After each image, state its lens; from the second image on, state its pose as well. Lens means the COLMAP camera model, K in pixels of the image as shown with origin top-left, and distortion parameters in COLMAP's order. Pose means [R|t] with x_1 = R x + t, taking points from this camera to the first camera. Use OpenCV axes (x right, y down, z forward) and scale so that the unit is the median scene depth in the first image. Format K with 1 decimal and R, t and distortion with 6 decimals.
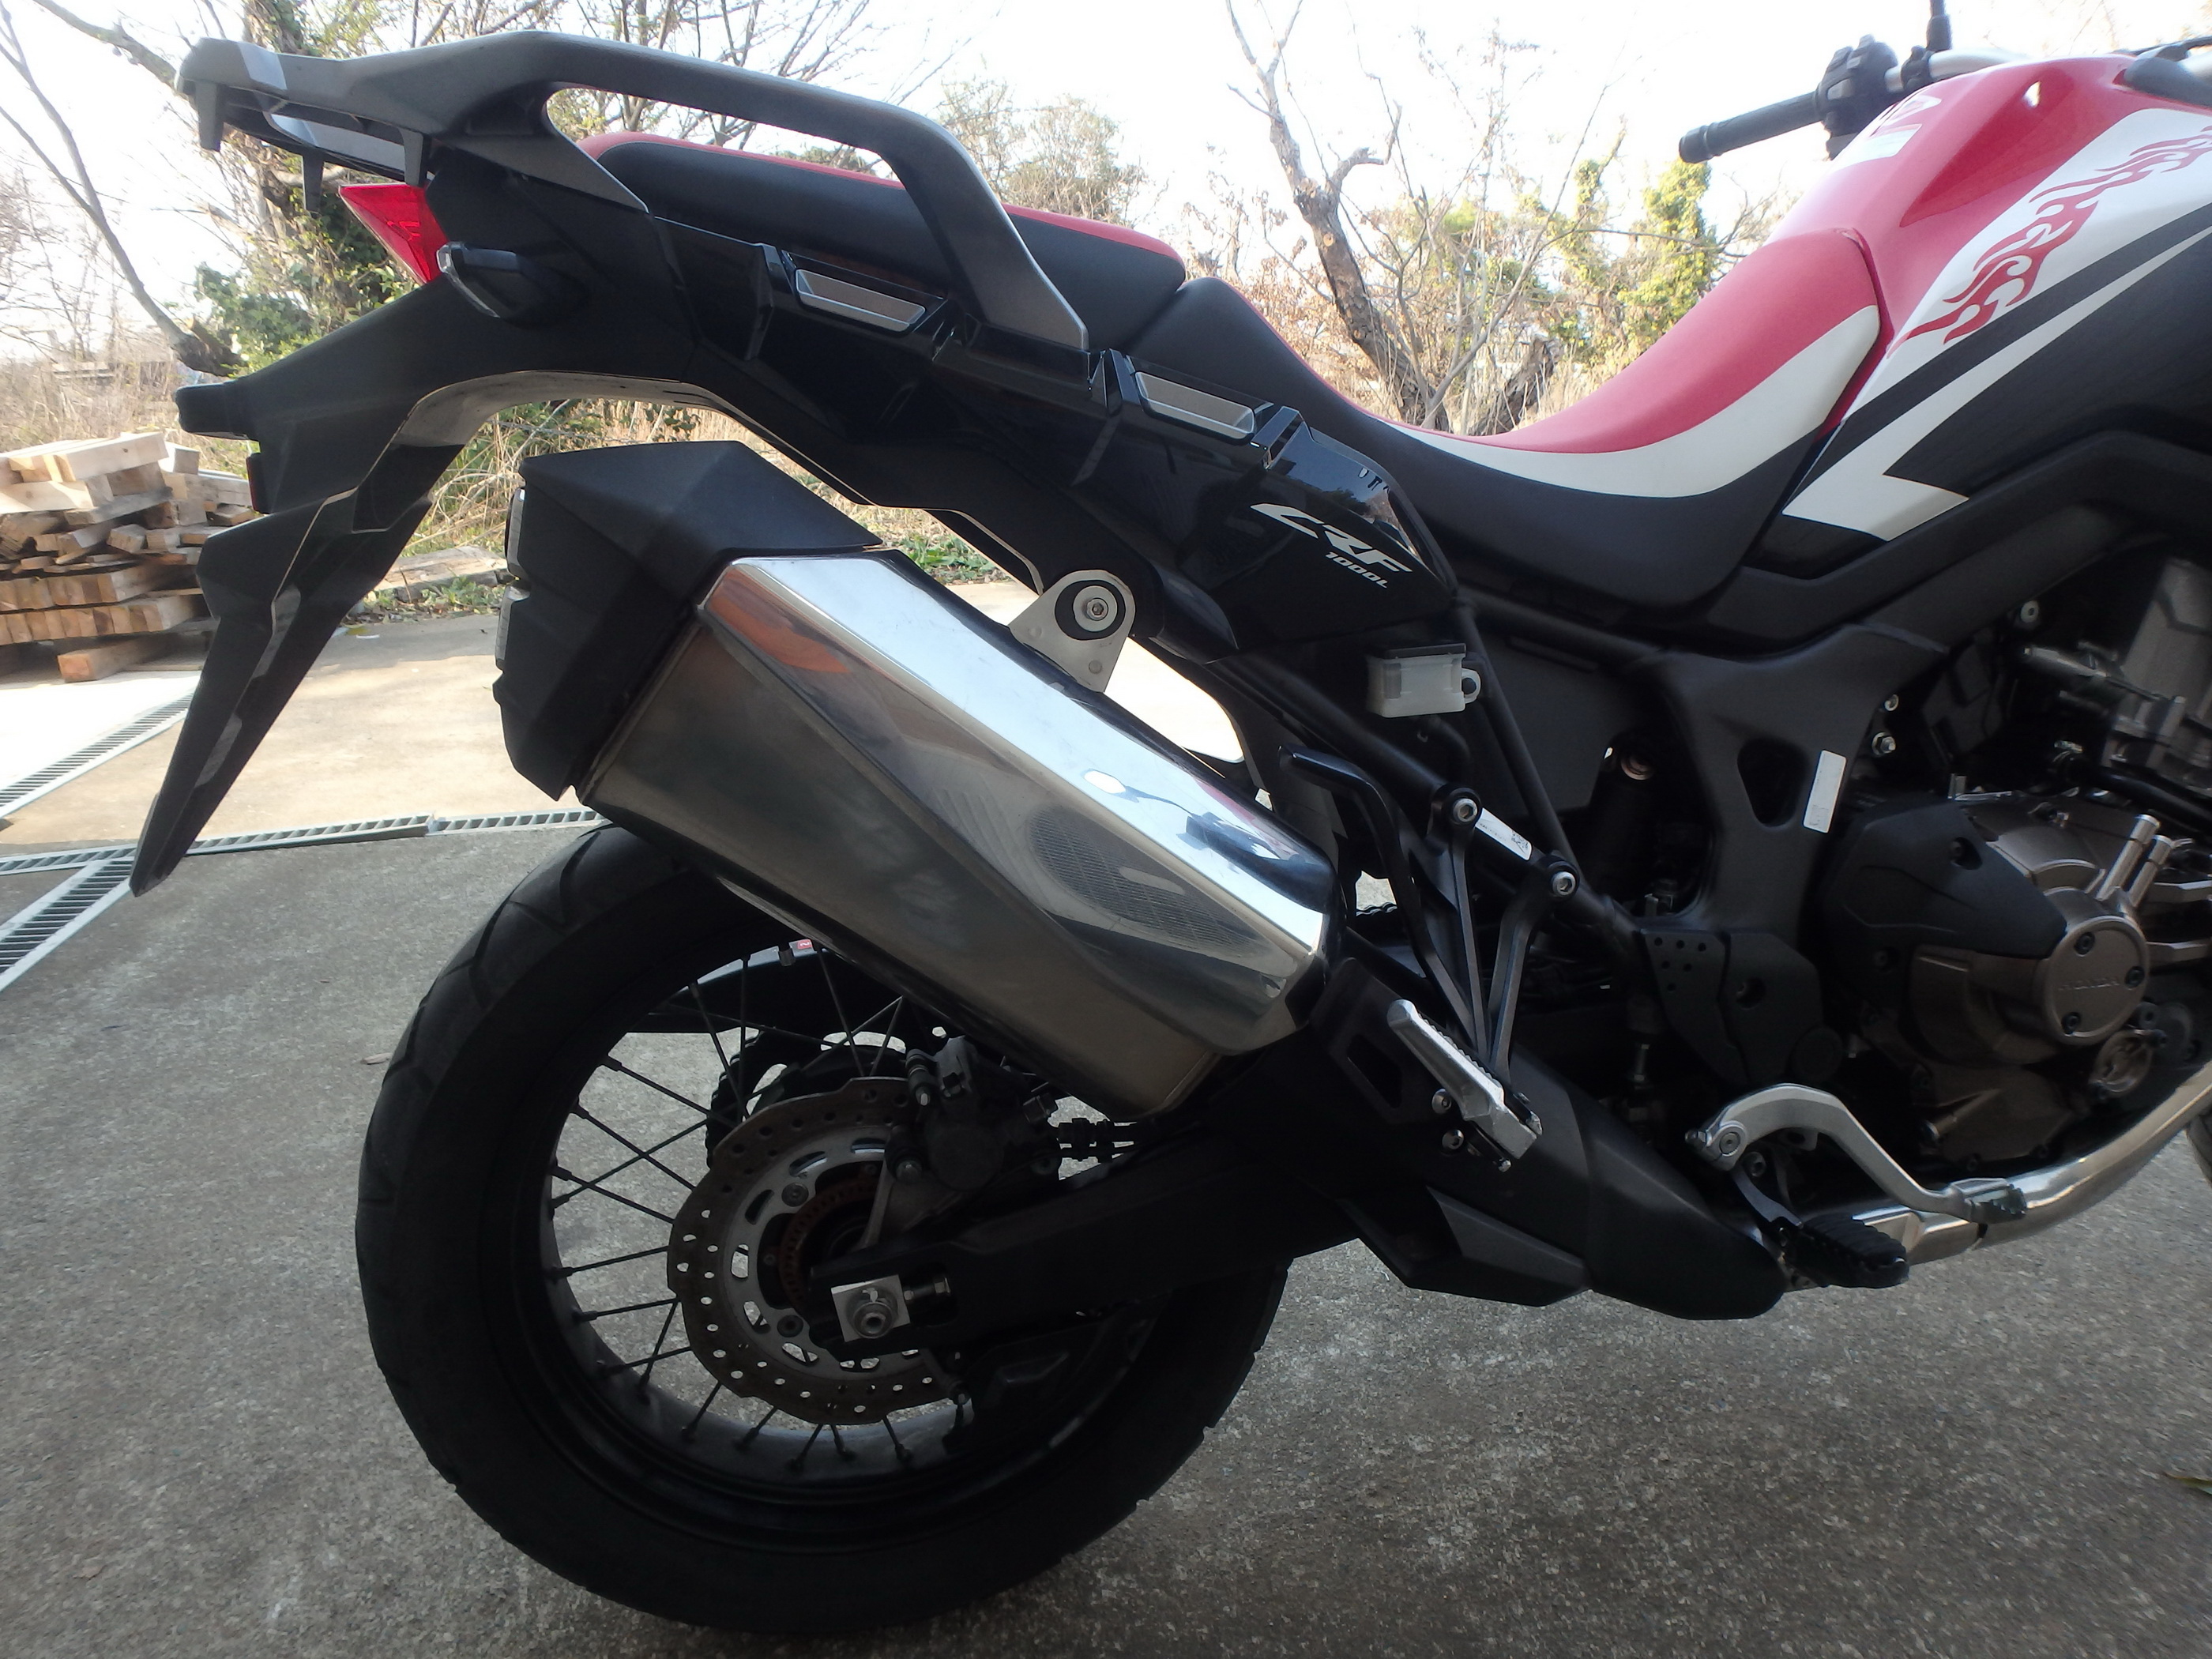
lens RADIAL K [[1372.9, 0, 1111.1], [0, 1372.9, 774.8], [0, 0, 1]] dist [-0.046830, 0.014831]
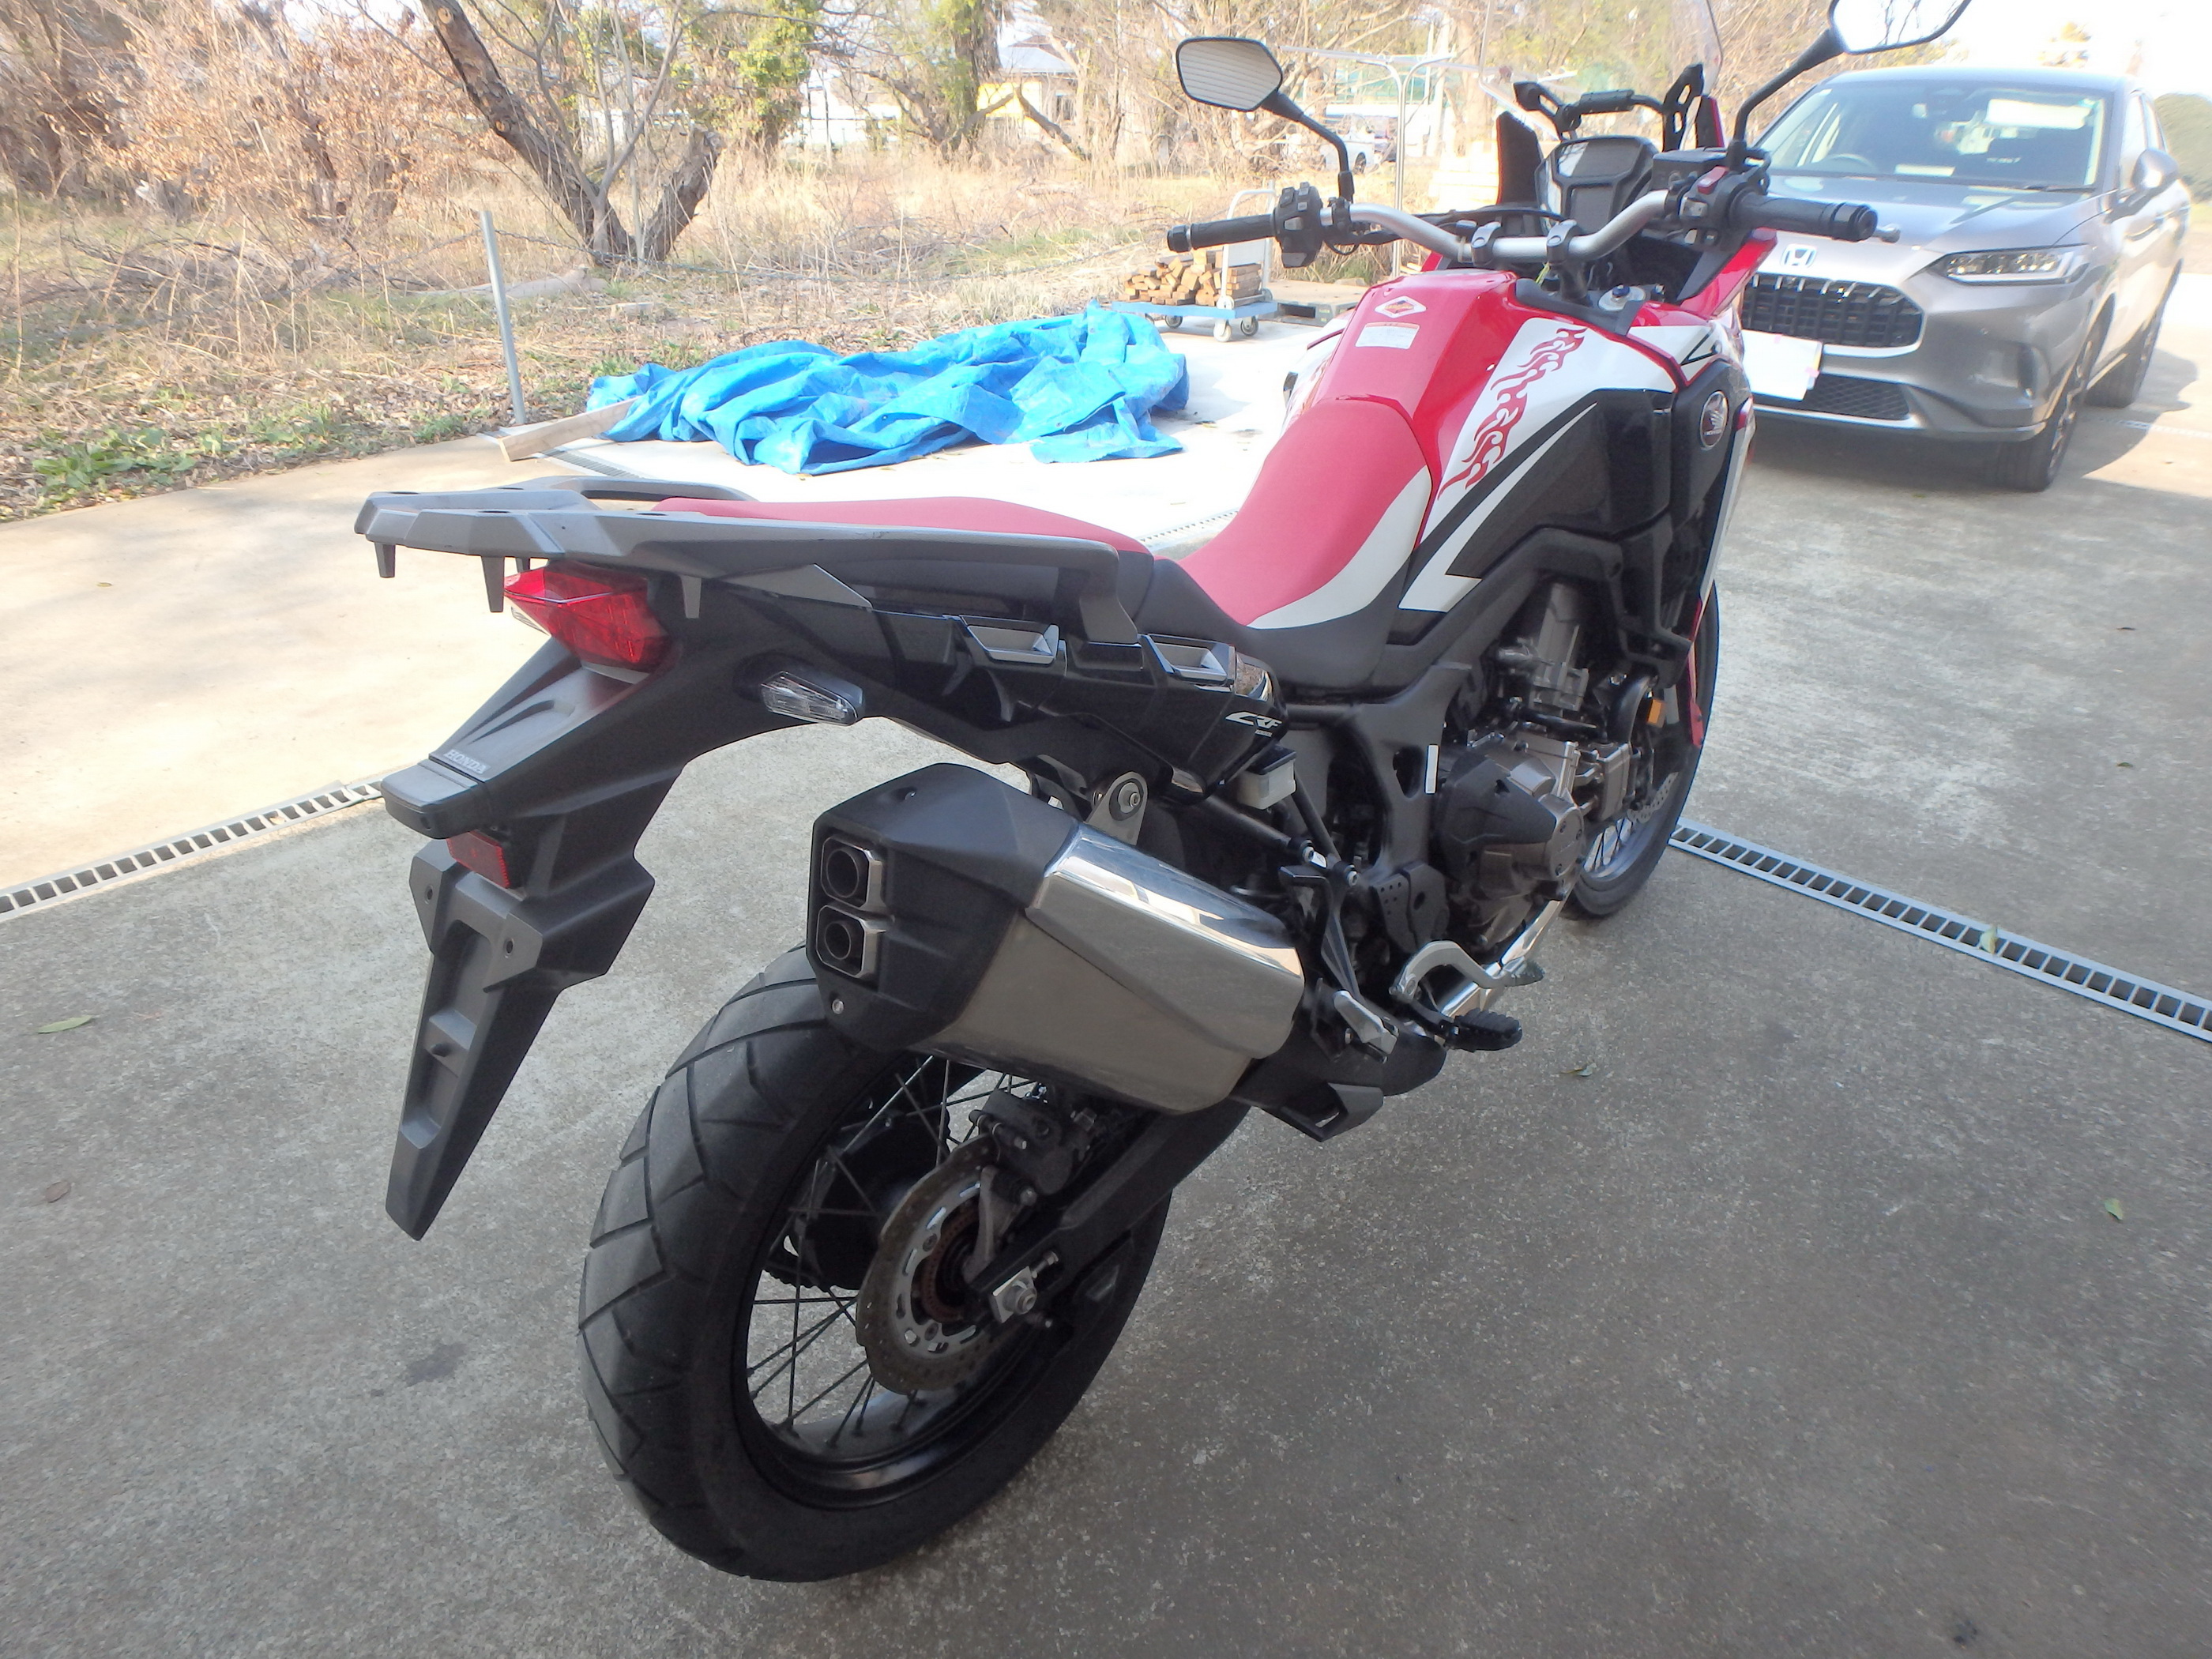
lens RADIAL K [[1372.9, 0, 1112.5], [0, 1372.9, 776.7], [0, 0, 1]] dist [-0.046830, 0.014831]
pose [[0.826624, -0.233511, 0.512021, -0.611735], [0.147646, 0.967966, 0.203084, -0.353658], [-0.543041, -0.092276, 0.834621, -0.165471]]
